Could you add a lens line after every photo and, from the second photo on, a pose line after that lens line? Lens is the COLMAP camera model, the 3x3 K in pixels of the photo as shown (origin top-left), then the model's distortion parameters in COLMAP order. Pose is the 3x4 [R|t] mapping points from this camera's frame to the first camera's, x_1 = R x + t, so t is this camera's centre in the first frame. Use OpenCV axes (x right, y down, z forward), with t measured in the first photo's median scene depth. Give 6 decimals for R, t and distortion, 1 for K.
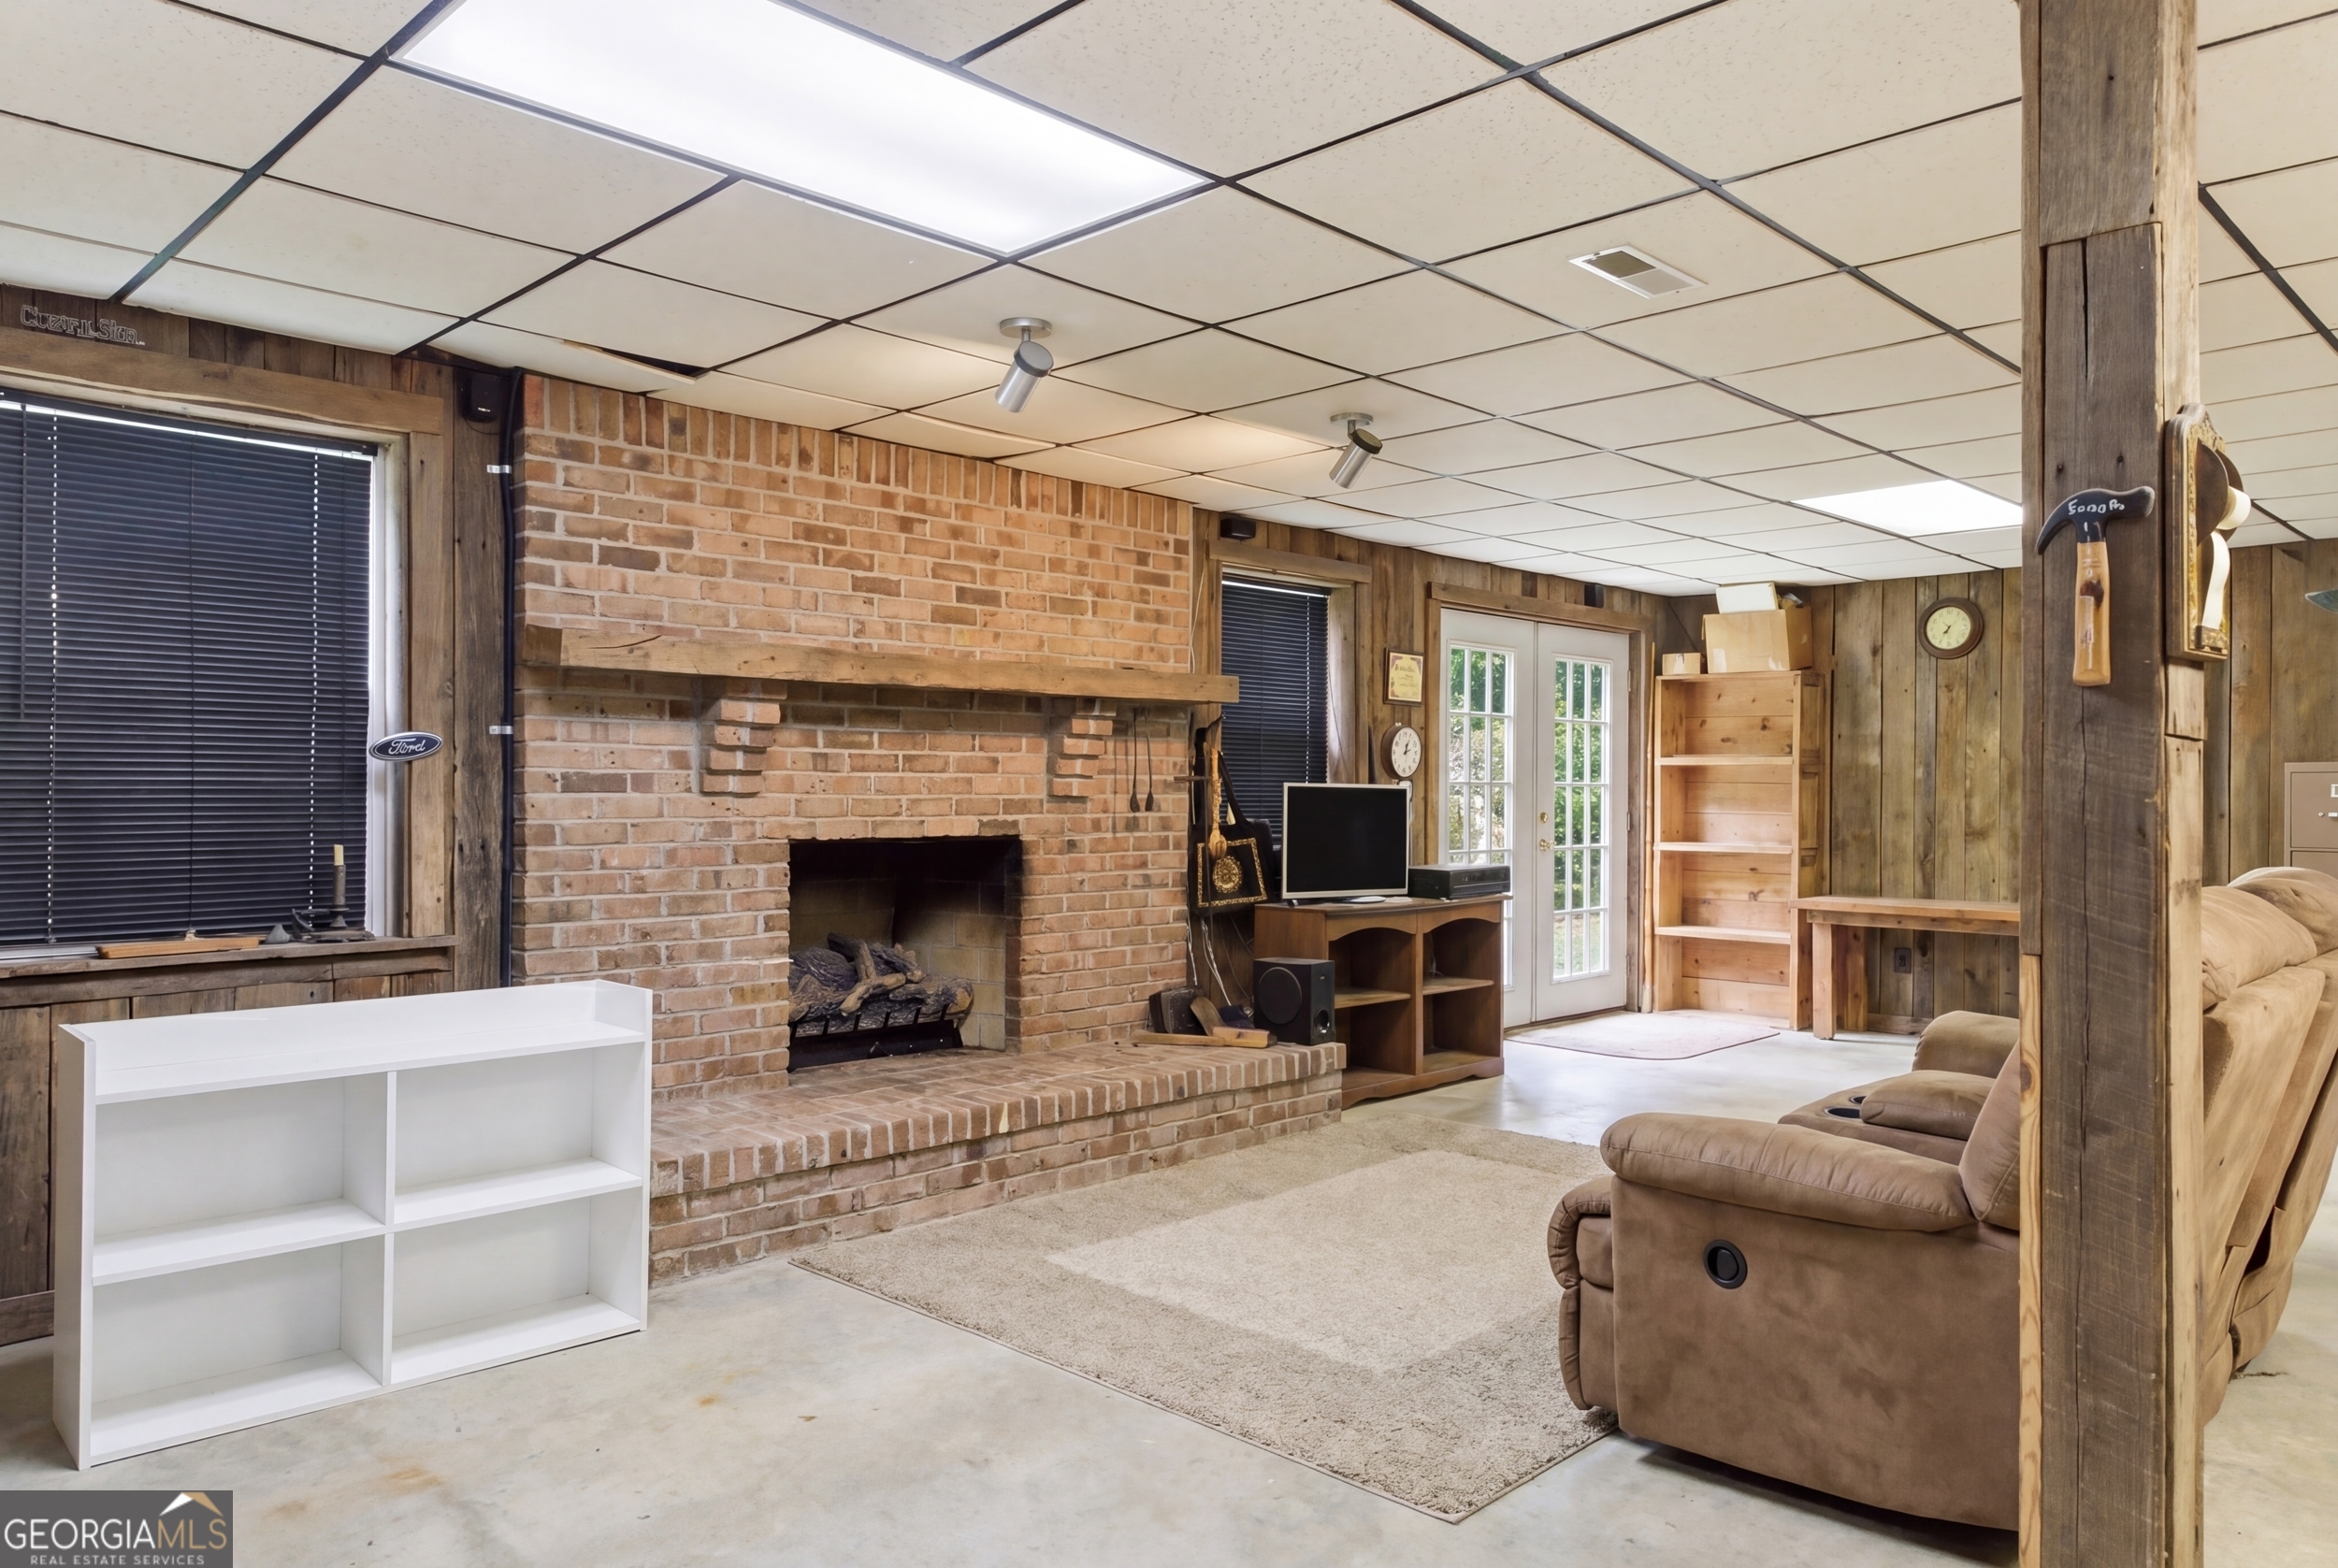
lens RADIAL K [[1571.7, 0, 1169.3], [0, 1571.7, 790.9], [0, 0, 1]] dist [0.007639, -0.006569]
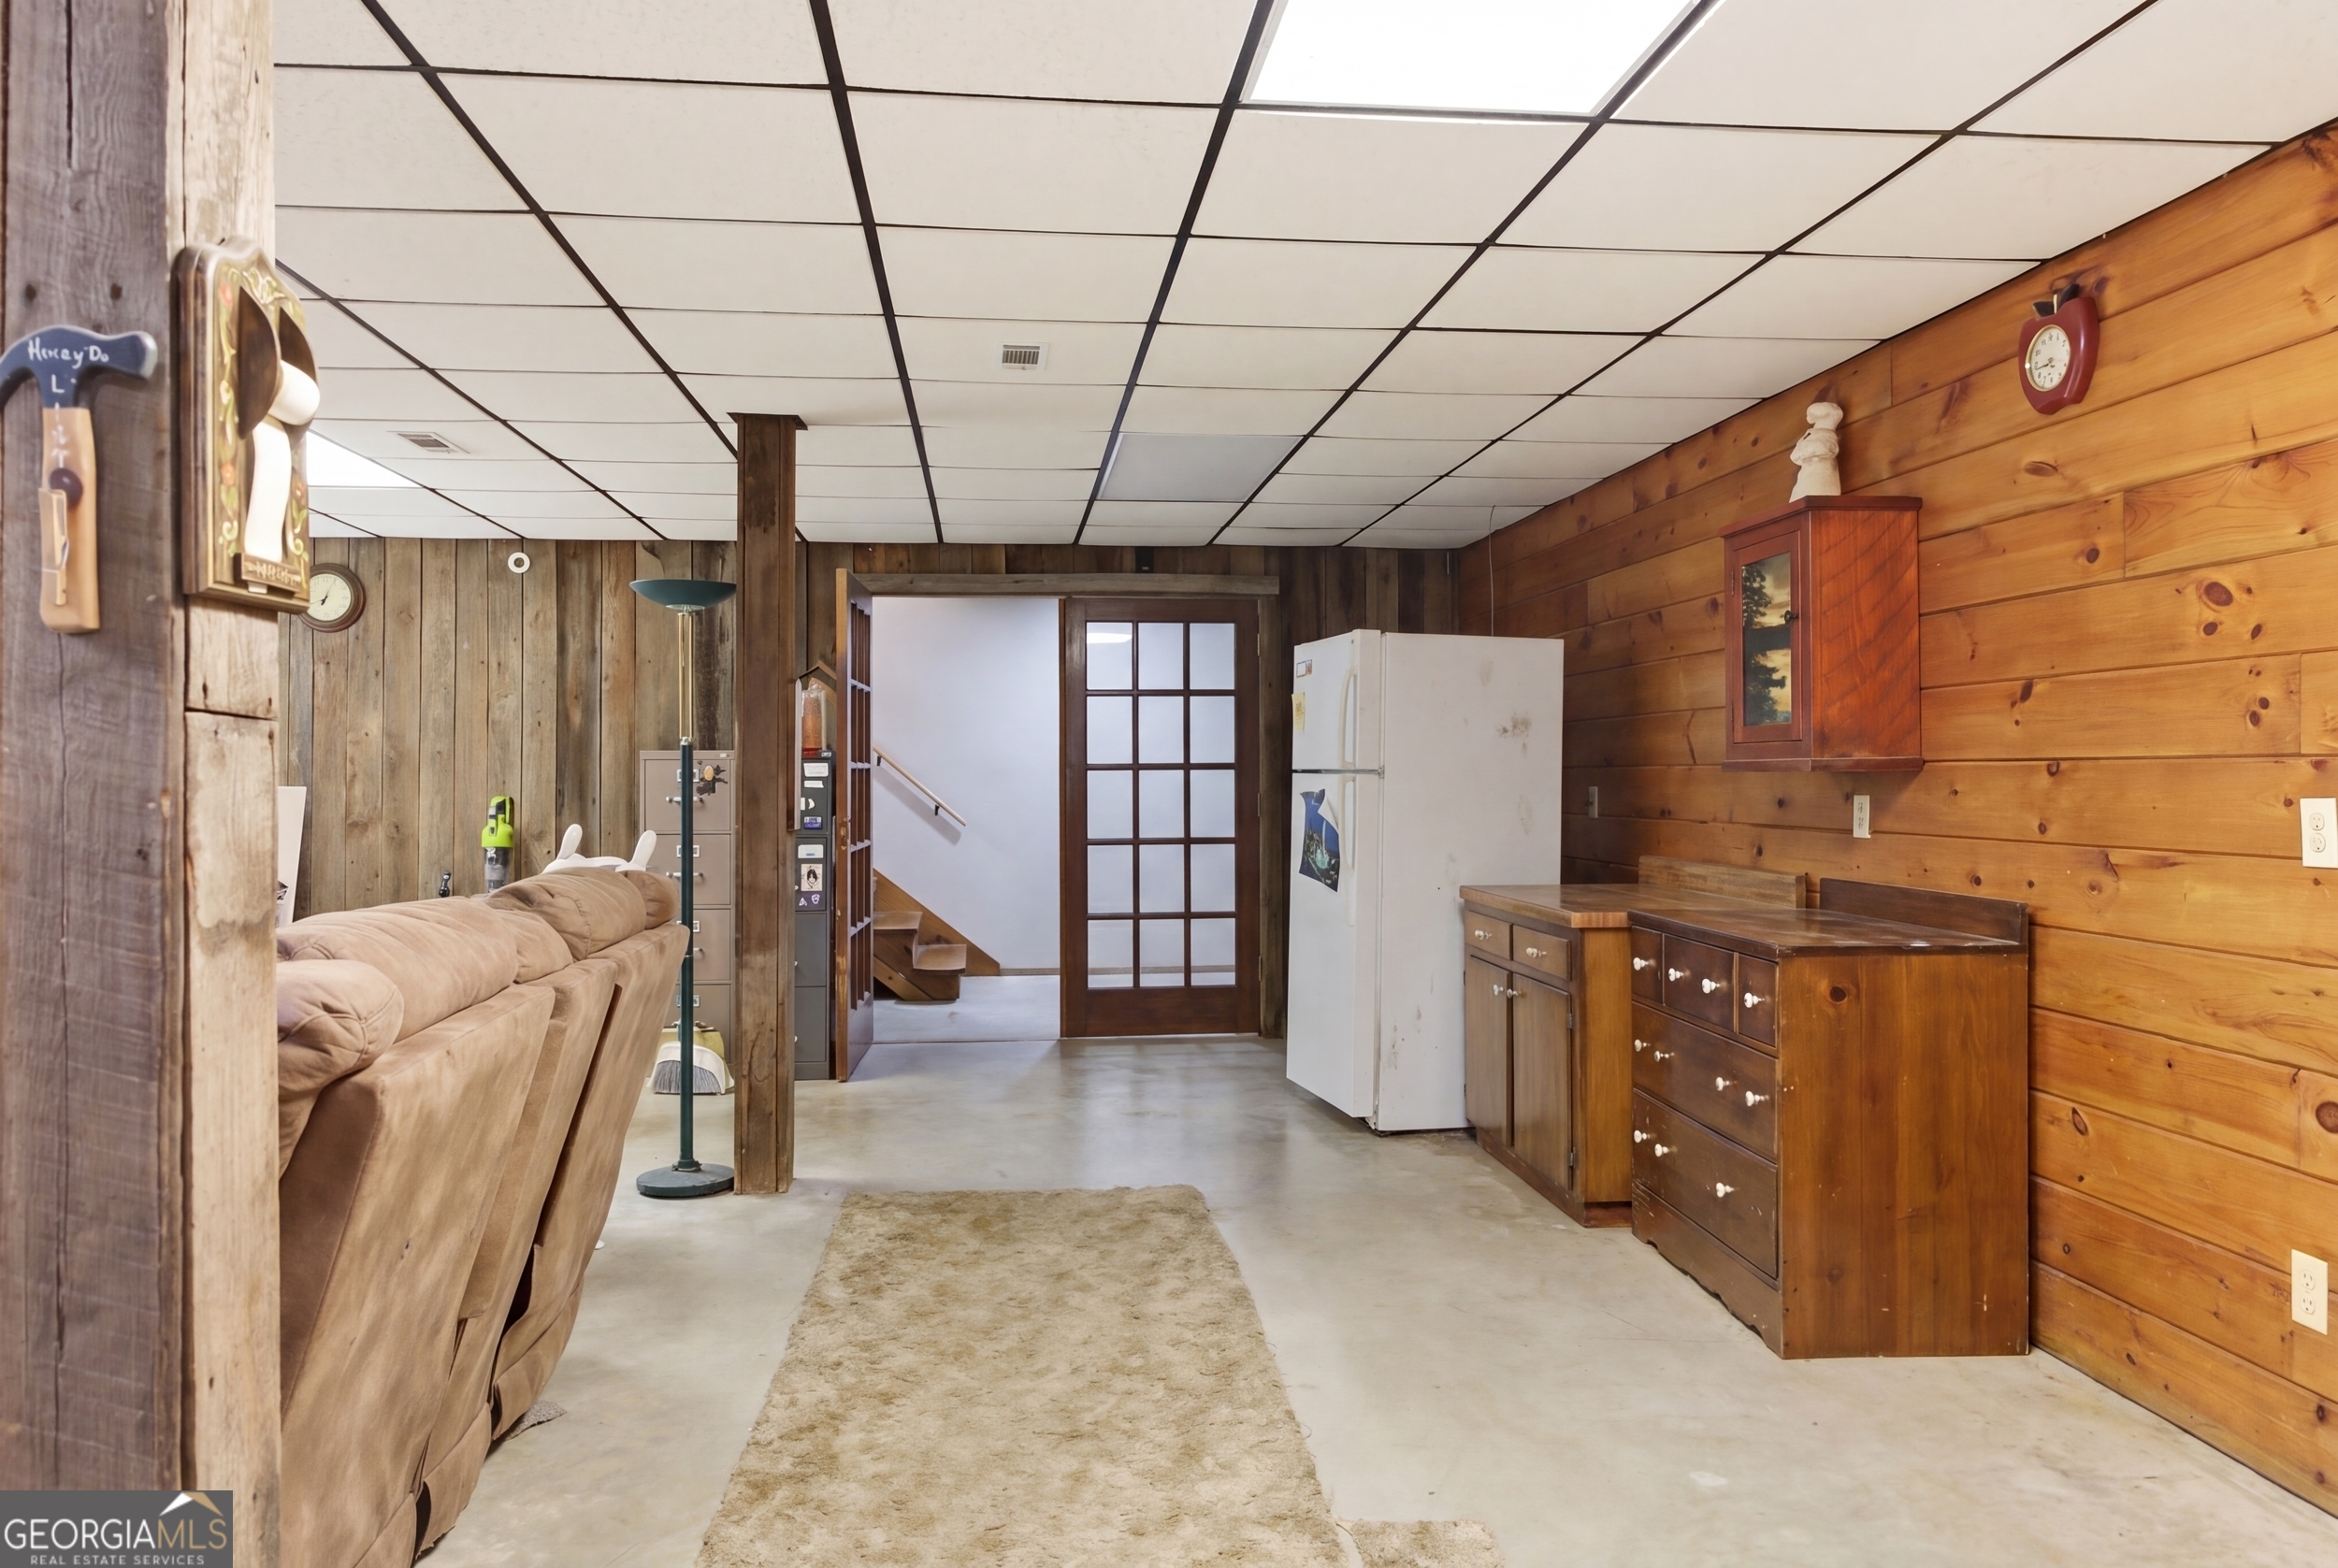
lens RADIAL K [[1571.7, 0, 1169.3], [0, 1571.7, 790.9], [0, 0, 1]] dist [0.007639, -0.006569]
pose [[0.627608, -0.017421, 0.778335, 0.363581], [0.010429, 0.999848, 0.013970, -0.005258], [-0.778460, -0.000650, 0.627694, 0.241004]]
